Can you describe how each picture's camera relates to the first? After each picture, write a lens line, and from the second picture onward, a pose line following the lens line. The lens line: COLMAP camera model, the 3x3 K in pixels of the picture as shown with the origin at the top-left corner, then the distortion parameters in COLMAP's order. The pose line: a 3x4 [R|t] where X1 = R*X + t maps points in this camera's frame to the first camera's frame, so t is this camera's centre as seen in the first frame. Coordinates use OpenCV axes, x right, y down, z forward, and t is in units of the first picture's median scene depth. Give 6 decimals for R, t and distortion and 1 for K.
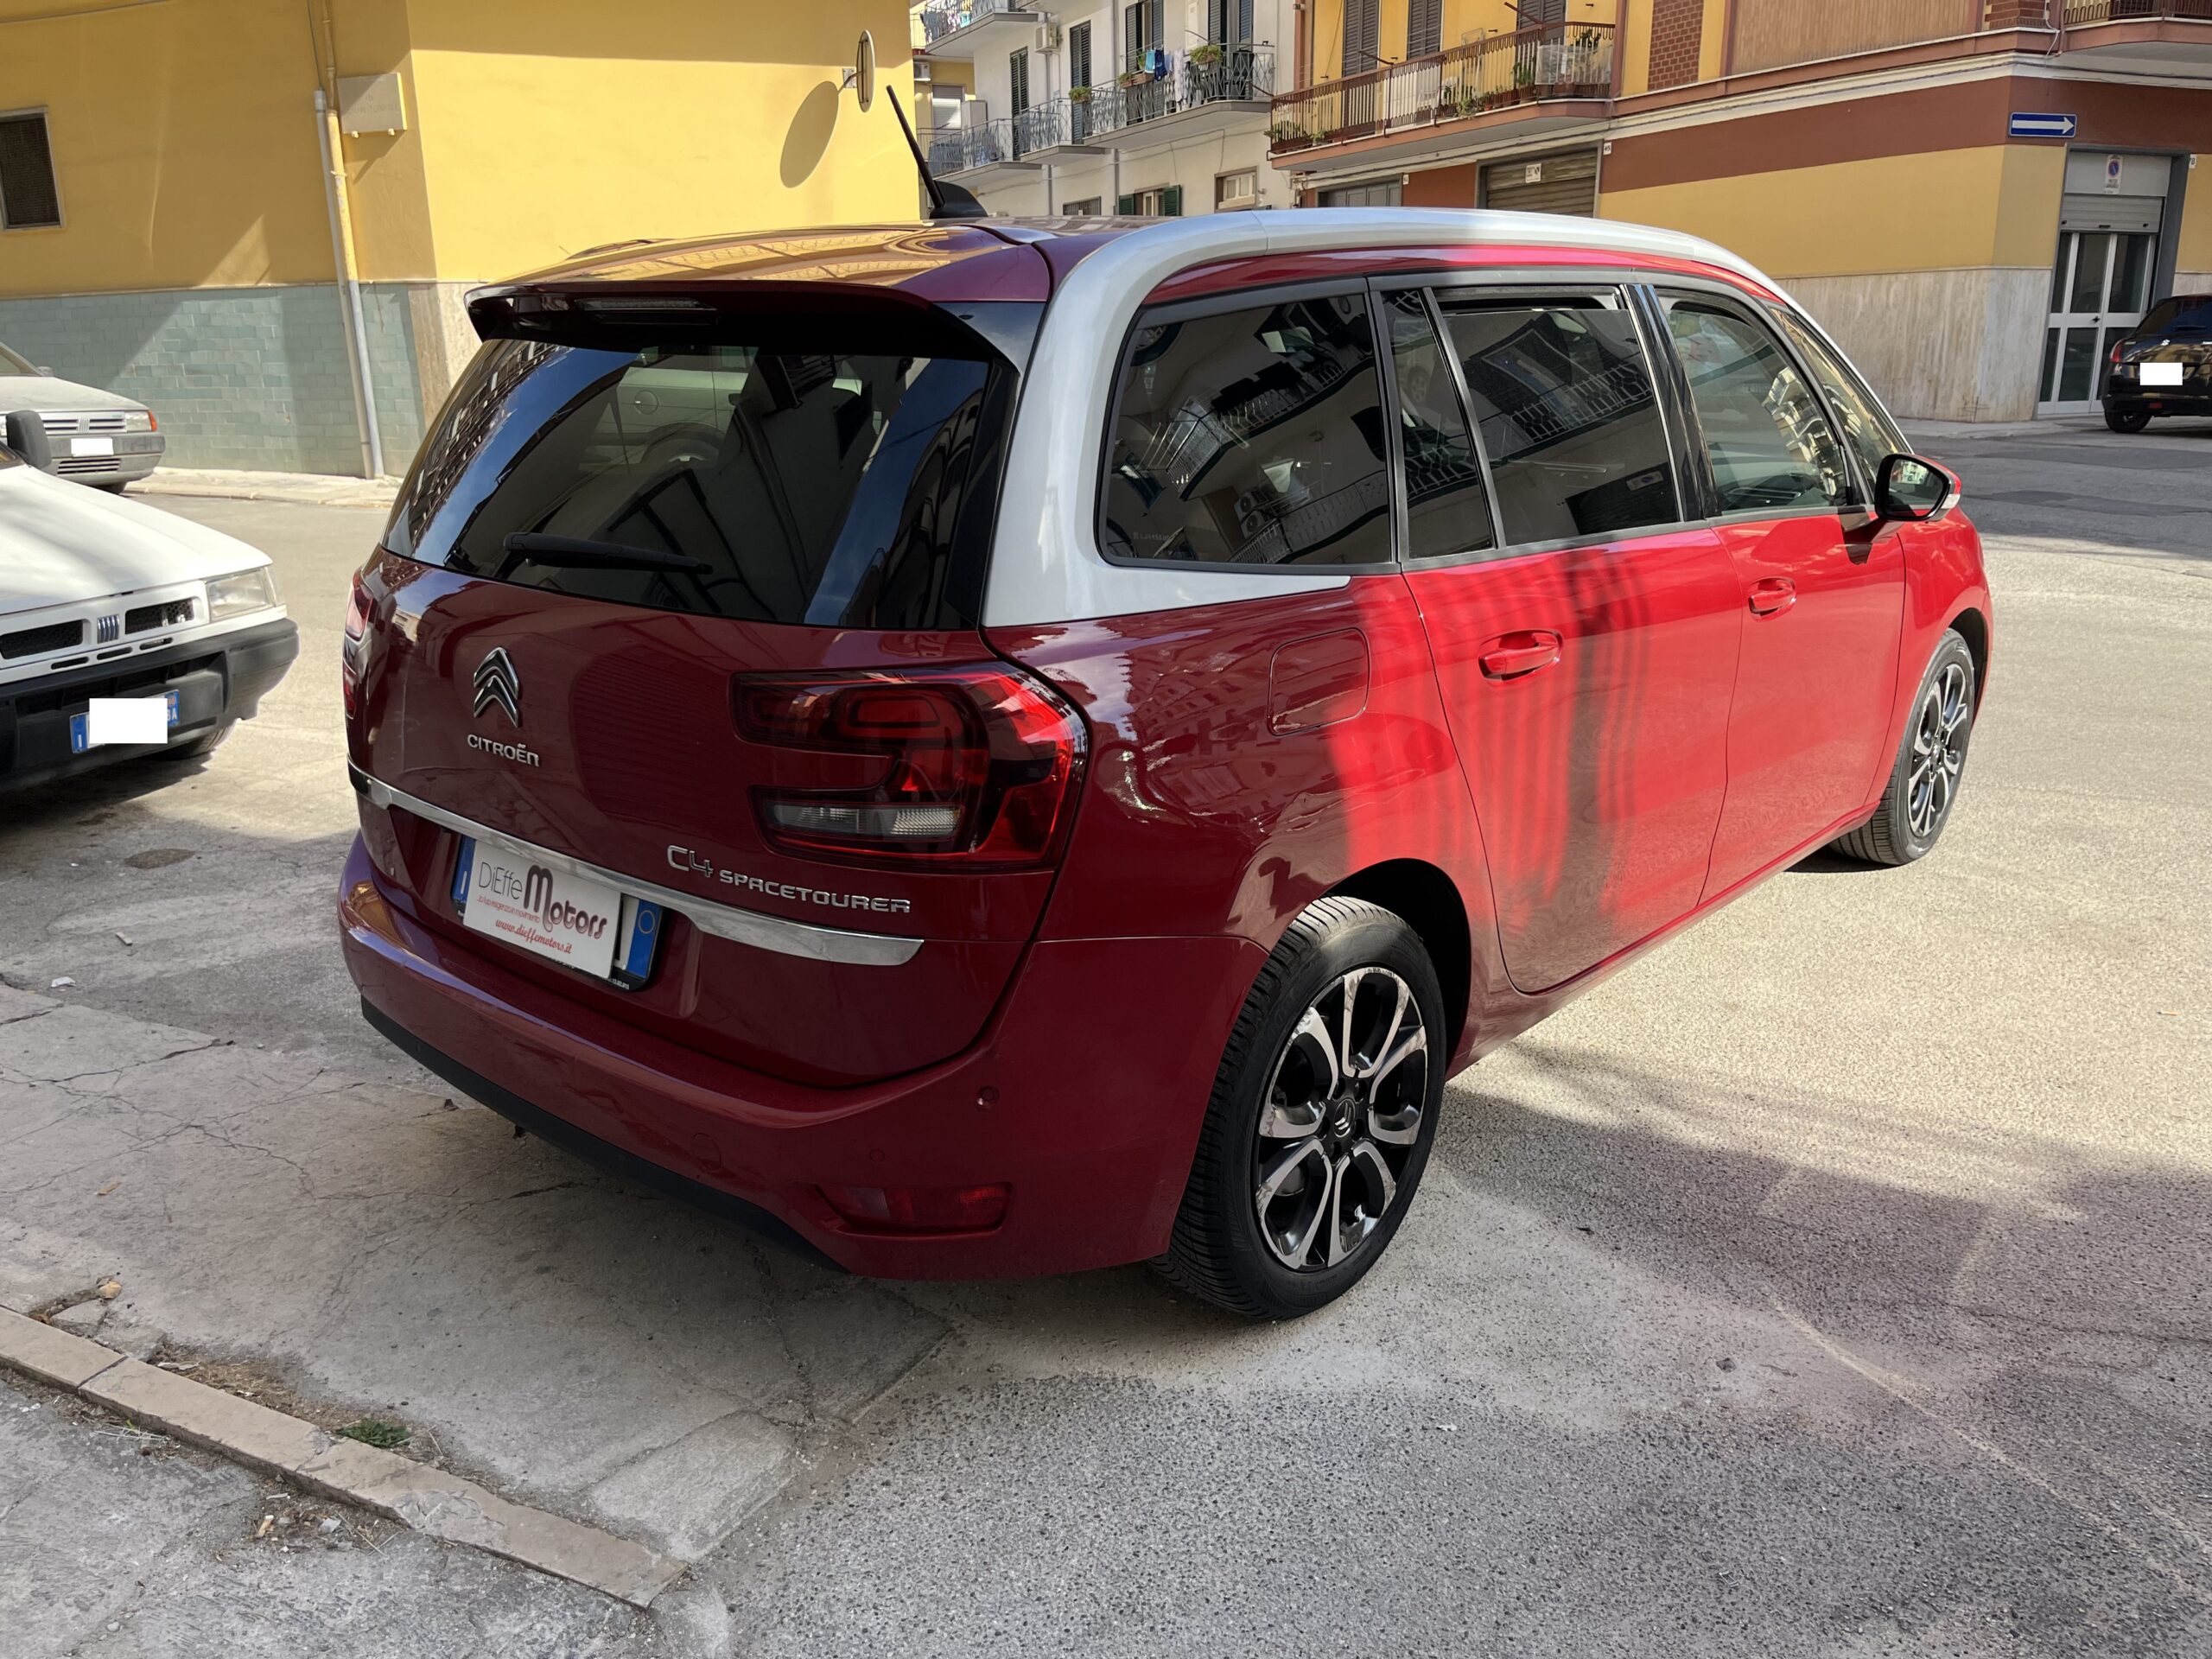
lens RADIAL K [[1670.0, 0, 1106.0], [0, 1670.0, 829.5], [0, 0, 1]] dist [0.086148, -0.123233]
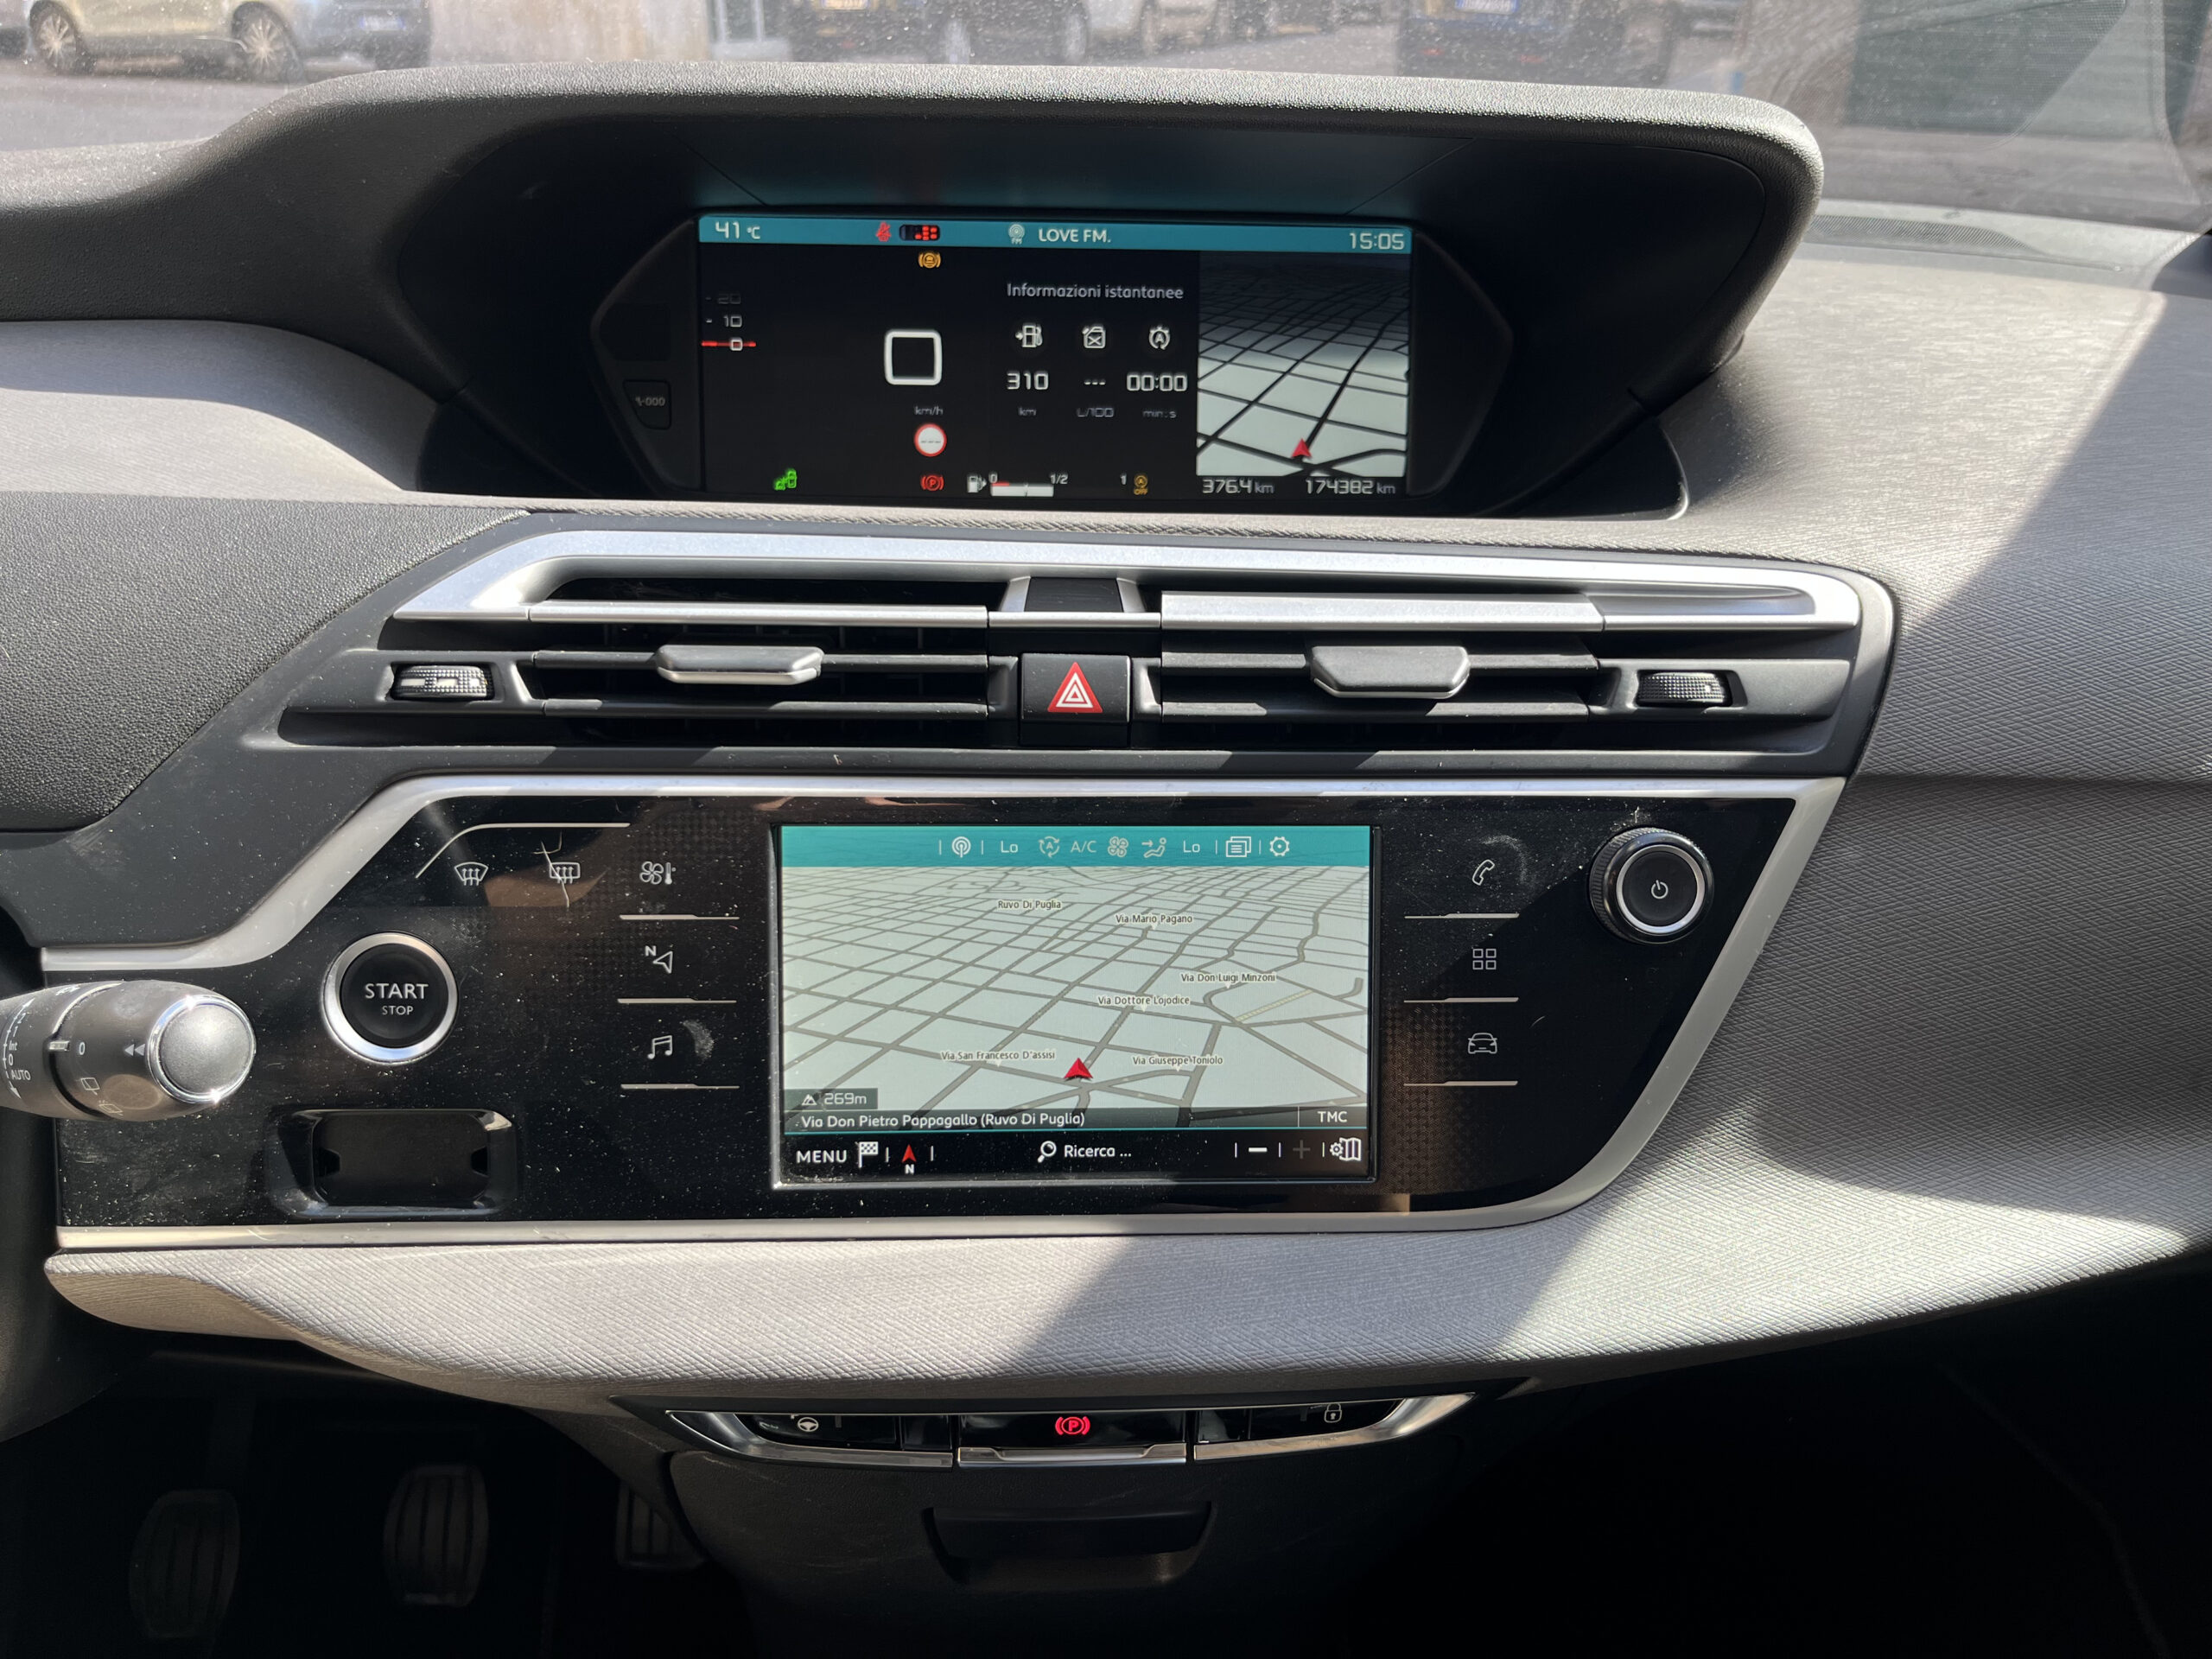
lens RADIAL K [[1714.5, 0, 1111.6], [0, 1714.5, 834.5], [0, 0, 1]] dist [0.072603, -0.125543]
pose [[0.723977, -0.295427, 0.623362, 0.039142], [0.179937, 0.953246, 0.242787, -0.049675], [-0.665943, -0.063606, 0.743286, 0.200280]]
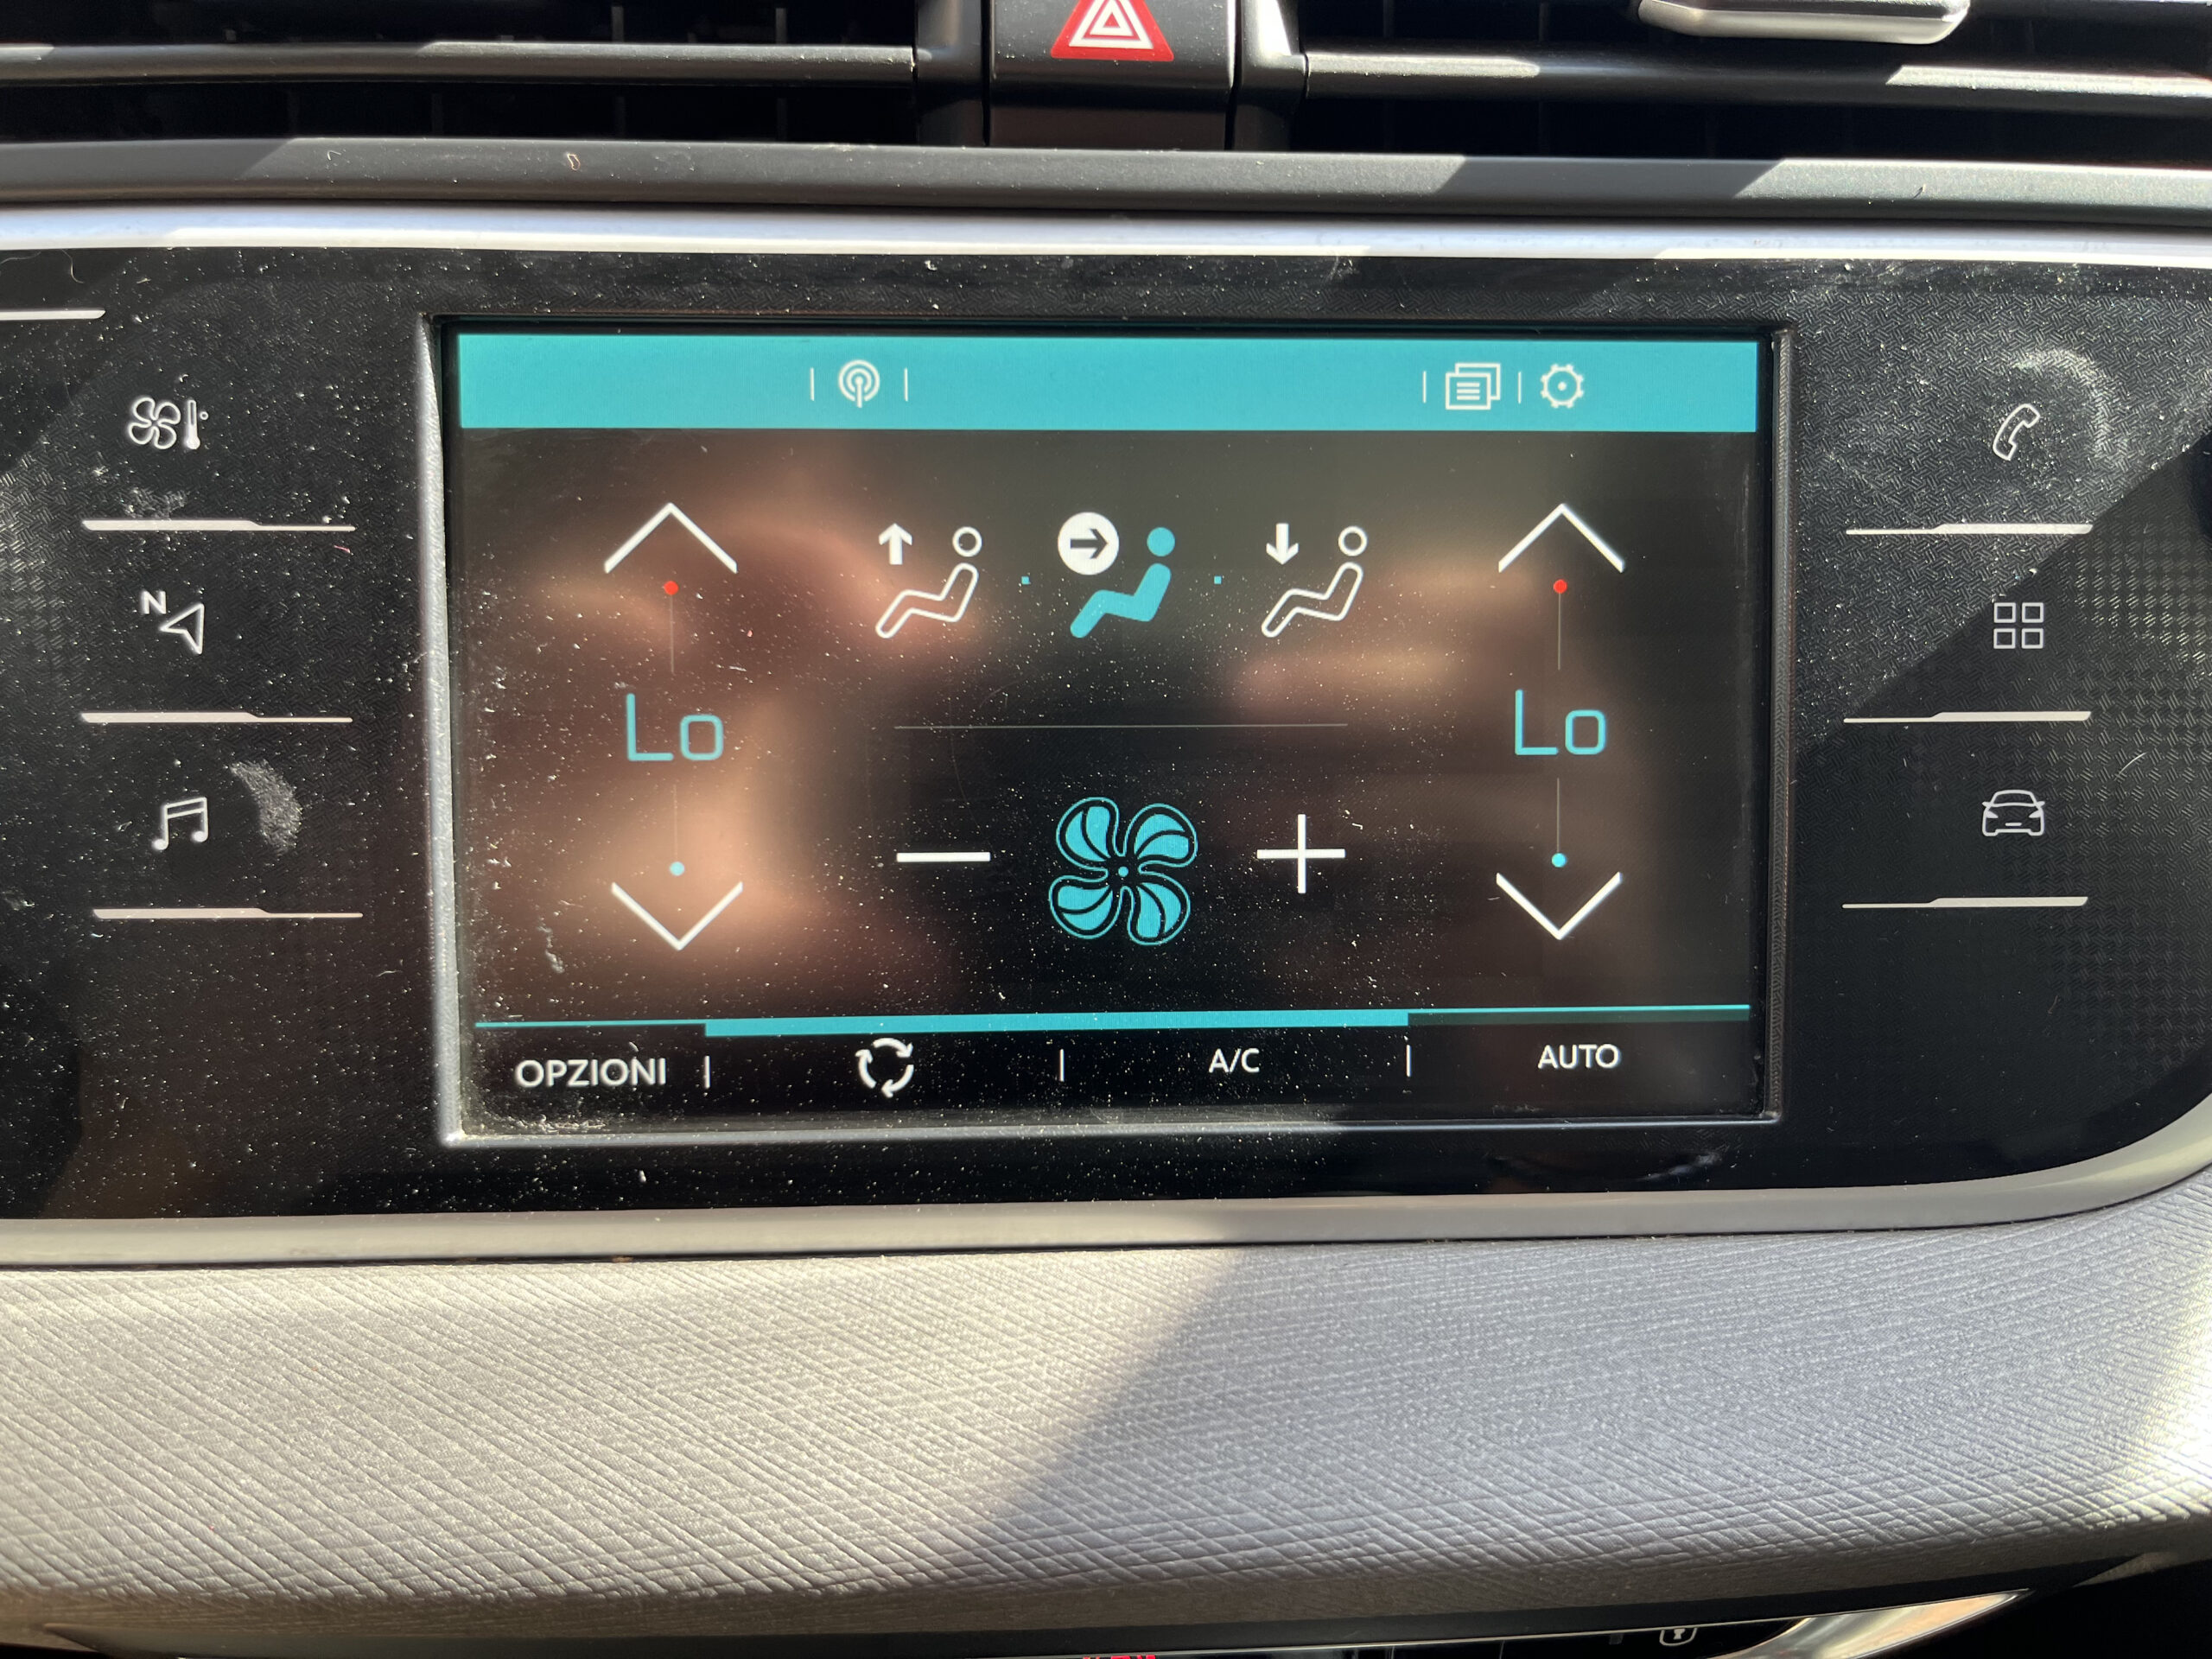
lens RADIAL K [[1704.3, 0, 1091.3], [0, 1704.3, 833.9], [0, 0, 1]] dist [0.004123, -0.005432]
pose [[0.721324, -0.287641, 0.630043, 0.045020], [0.189128, 0.956912, 0.220342, -0.044322], [-0.666275, -0.039779, 0.744645, 0.208993]]
